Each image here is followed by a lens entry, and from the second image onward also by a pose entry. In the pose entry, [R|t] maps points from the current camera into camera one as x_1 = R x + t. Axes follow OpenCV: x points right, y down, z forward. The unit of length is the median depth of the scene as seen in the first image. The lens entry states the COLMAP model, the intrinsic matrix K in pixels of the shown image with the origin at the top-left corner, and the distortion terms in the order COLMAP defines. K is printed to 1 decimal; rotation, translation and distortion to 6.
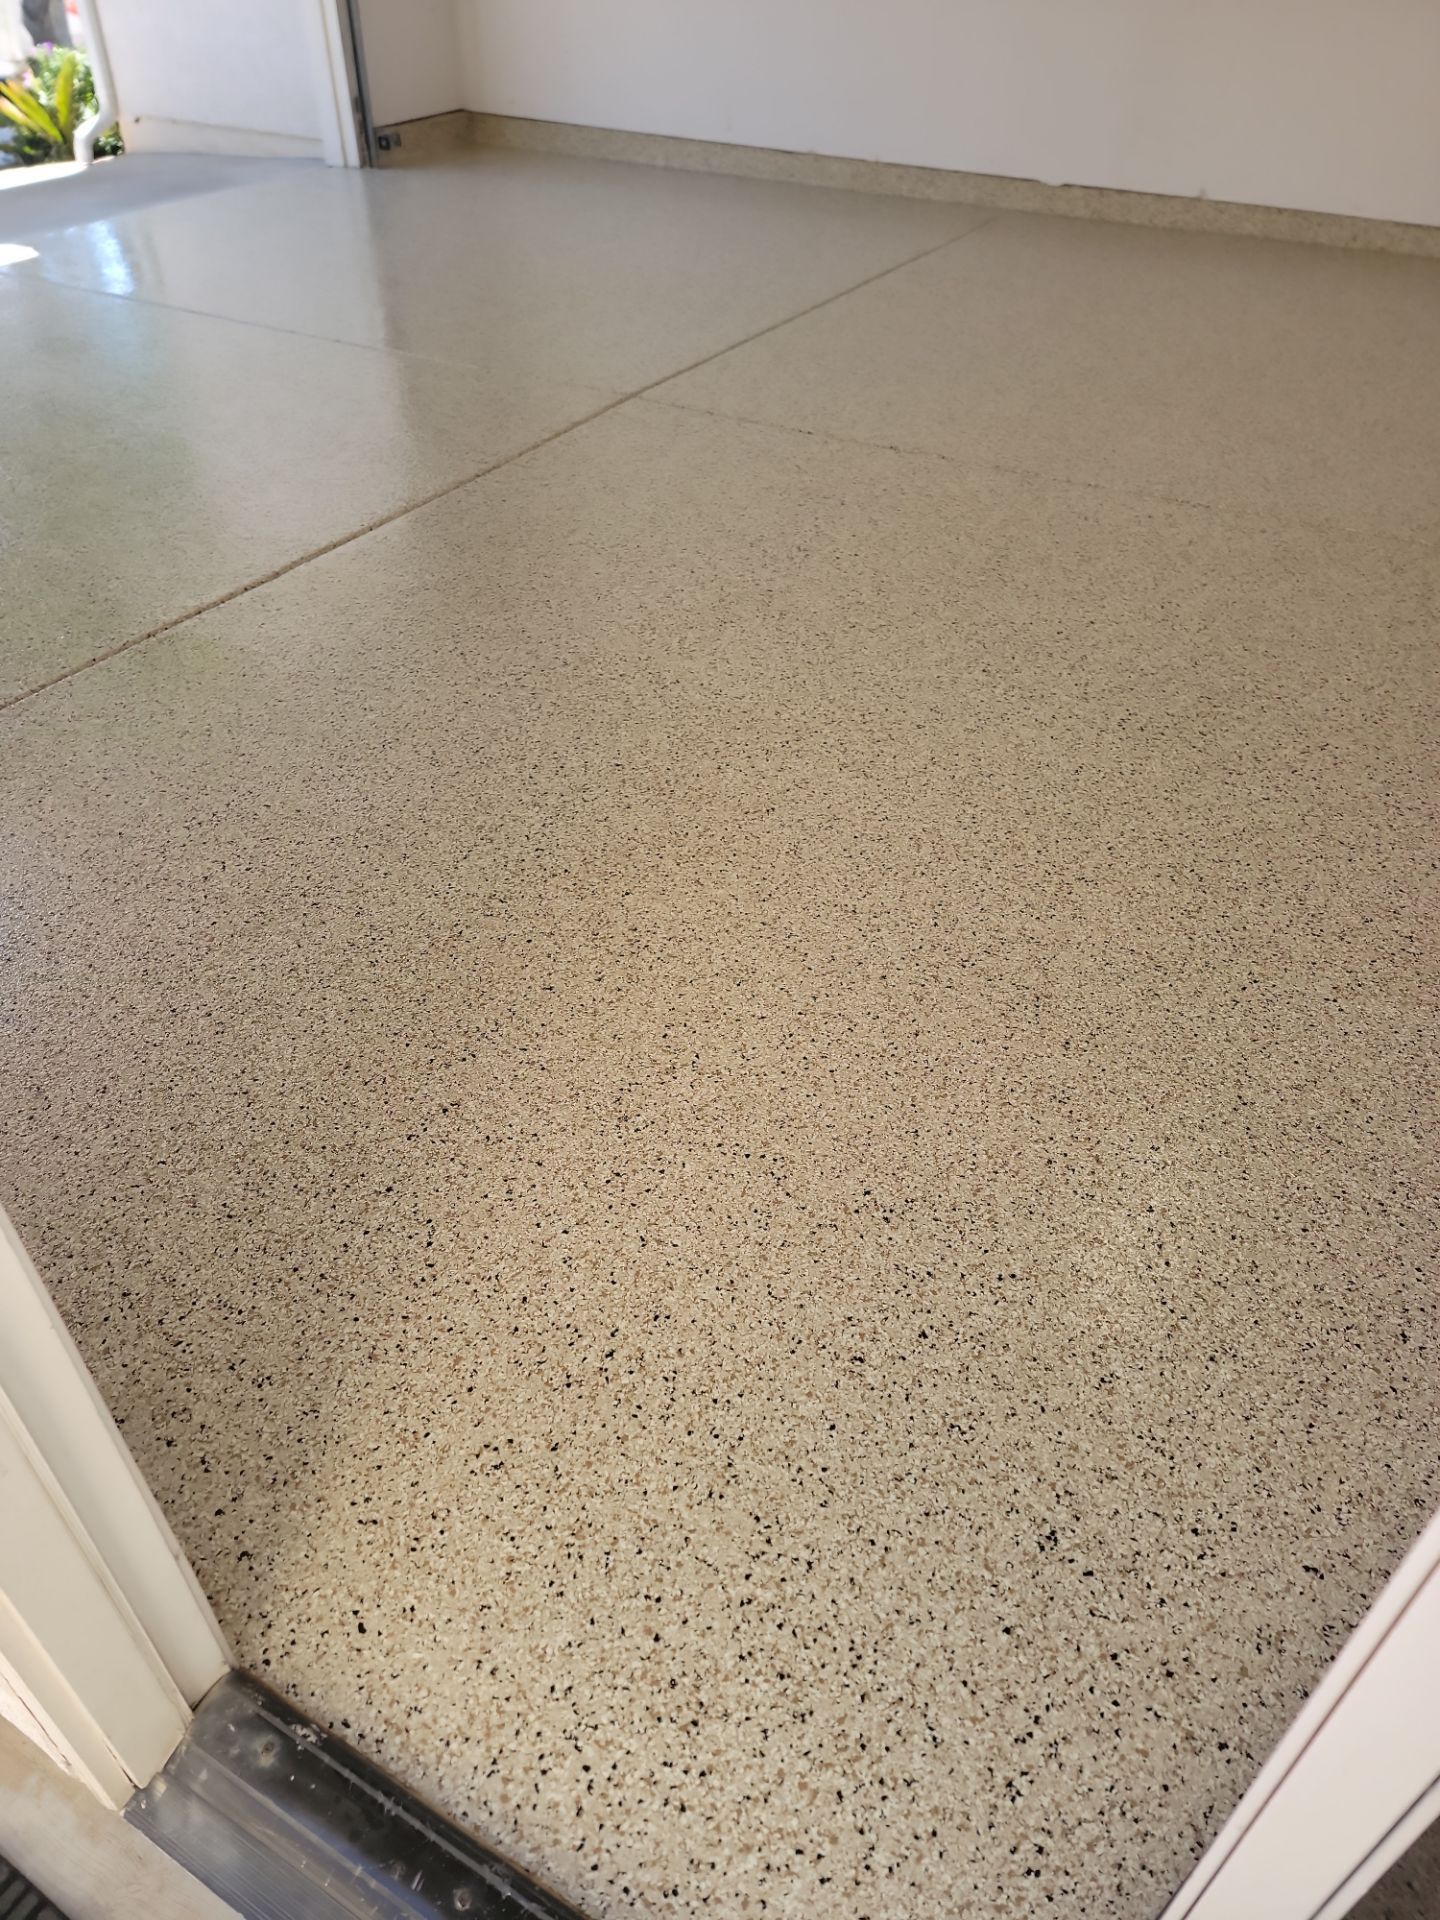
lens RADIAL K [[1281.2, 0, 717.2], [0, 1281.2, 960.1], [0, 0, 1]] dist [0.087370, -0.071604]
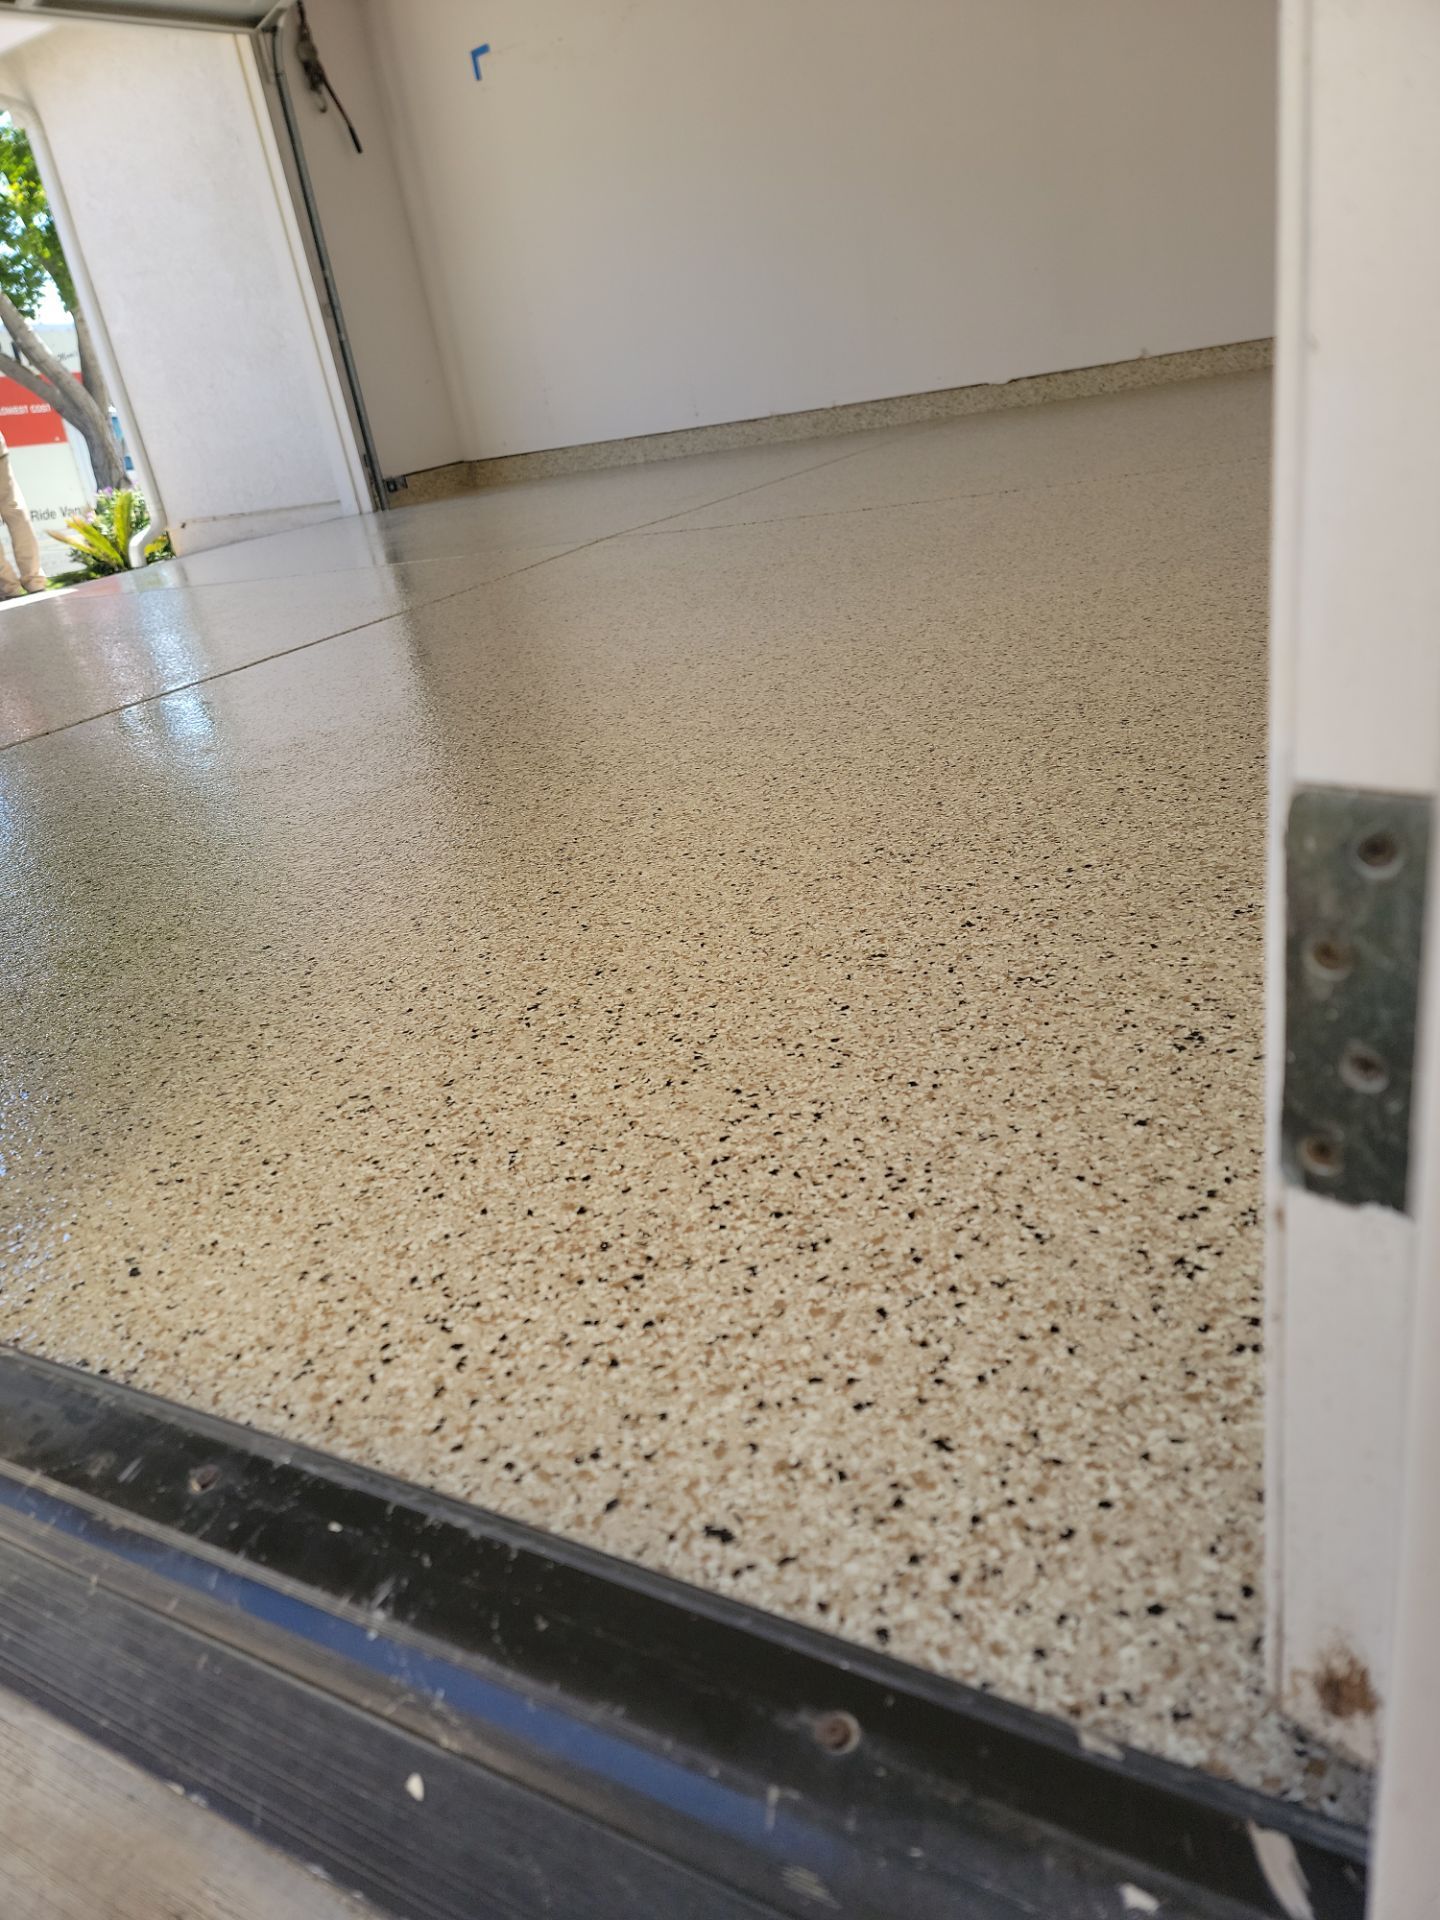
lens RADIAL K [[1281.2, 0, 704.5], [0, 1281.2, 1008.3], [0, 0, 1]] dist [0.087370, -0.071604]
pose [[0.985835, -0.153524, -0.067525, 0.044817], [0.132295, 0.959280, -0.249559, 0.380388], [0.103089, 0.237091, 0.966002, 0.246252]]
